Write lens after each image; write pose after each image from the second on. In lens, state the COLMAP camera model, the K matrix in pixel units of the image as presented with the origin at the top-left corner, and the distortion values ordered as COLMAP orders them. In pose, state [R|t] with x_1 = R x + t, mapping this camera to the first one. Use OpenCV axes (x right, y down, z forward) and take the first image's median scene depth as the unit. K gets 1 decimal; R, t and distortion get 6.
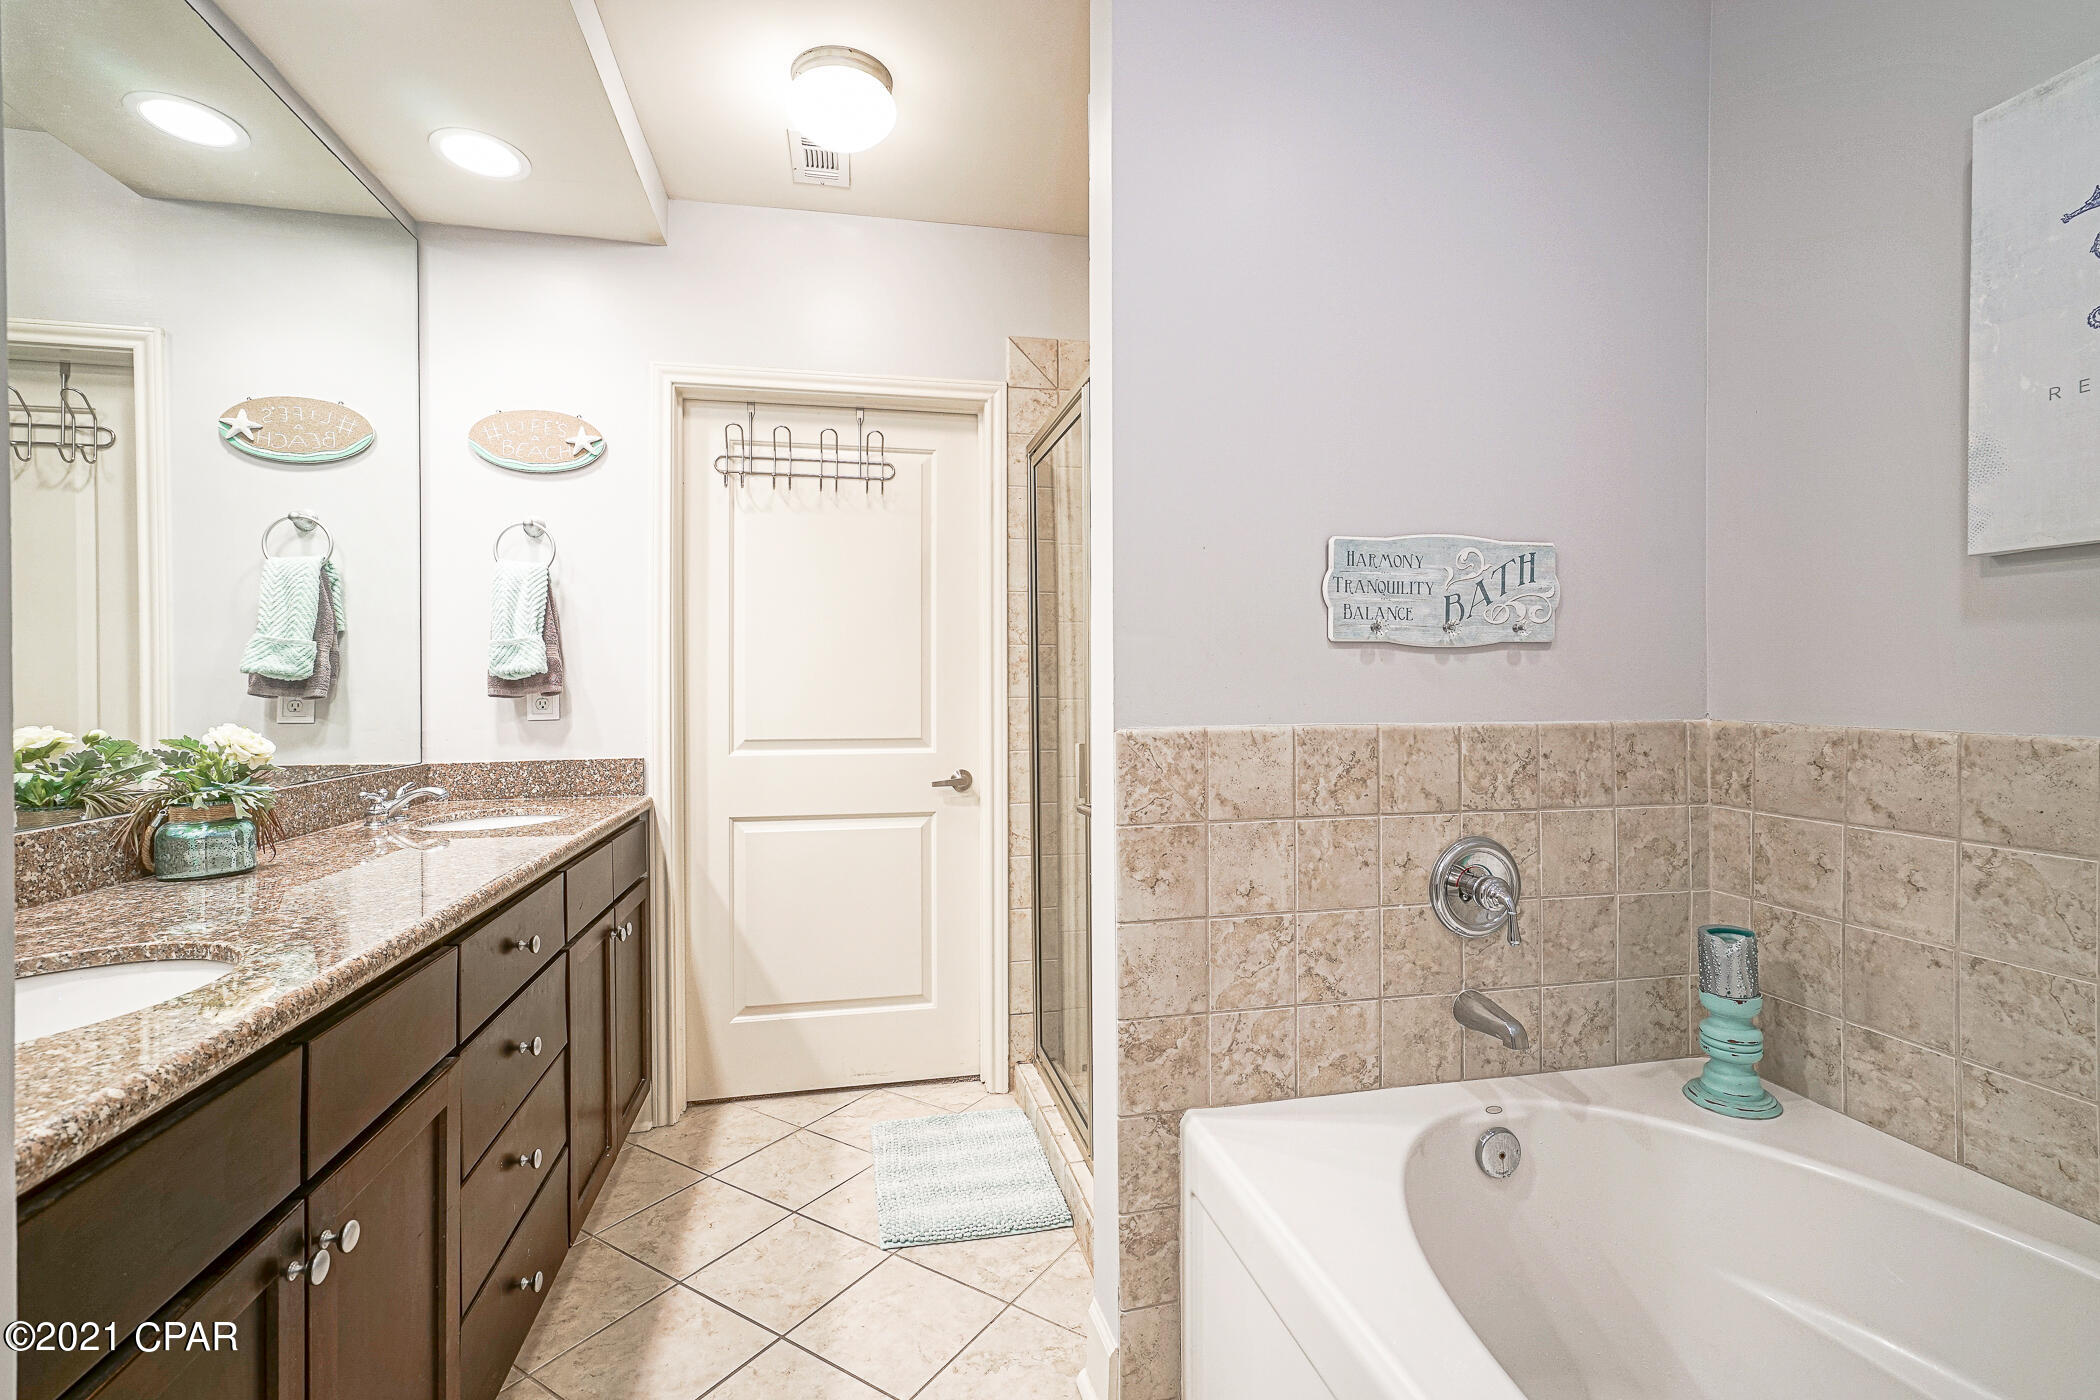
lens RADIAL K [[951.9, 0, 1052.1], [0, 951.9, 694.8], [0, 0, 1]] dist [-0.001923, 0.008245]
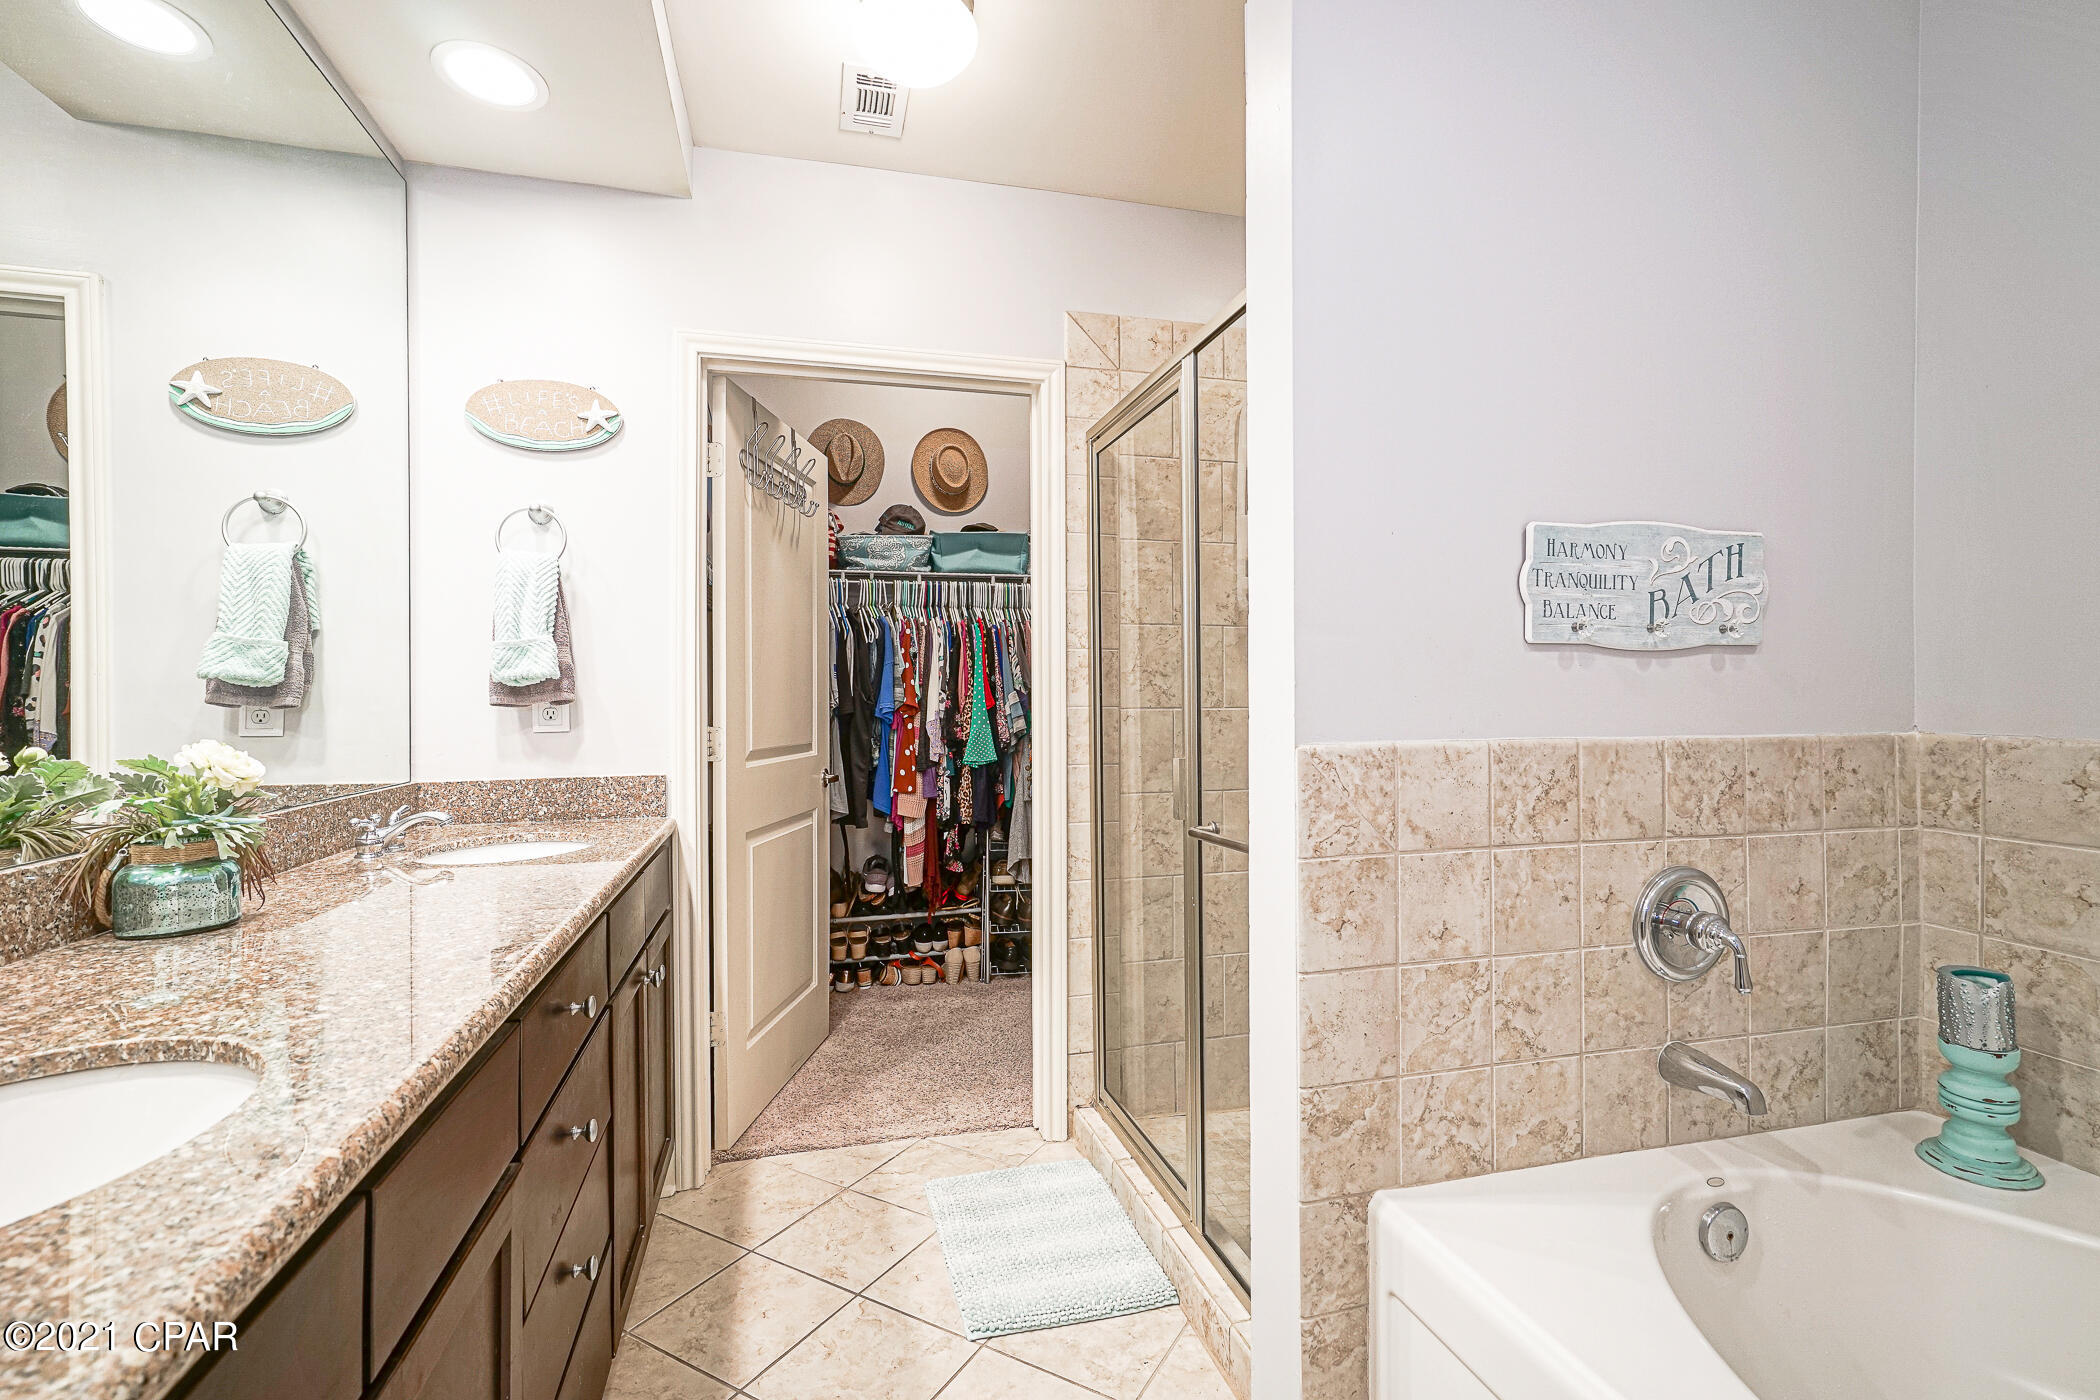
lens RADIAL K [[951.9, 0, 1049.2], [0, 951.9, 700.8], [0, 0, 1]] dist [-0.001923, 0.008245]
pose [[0.998852, 0.000528, 0.047909, -0.175669], [-0.000449, 0.999999, -0.001650, -0.001828], [-0.047909, 0.001627, 0.998850, 0.148320]]
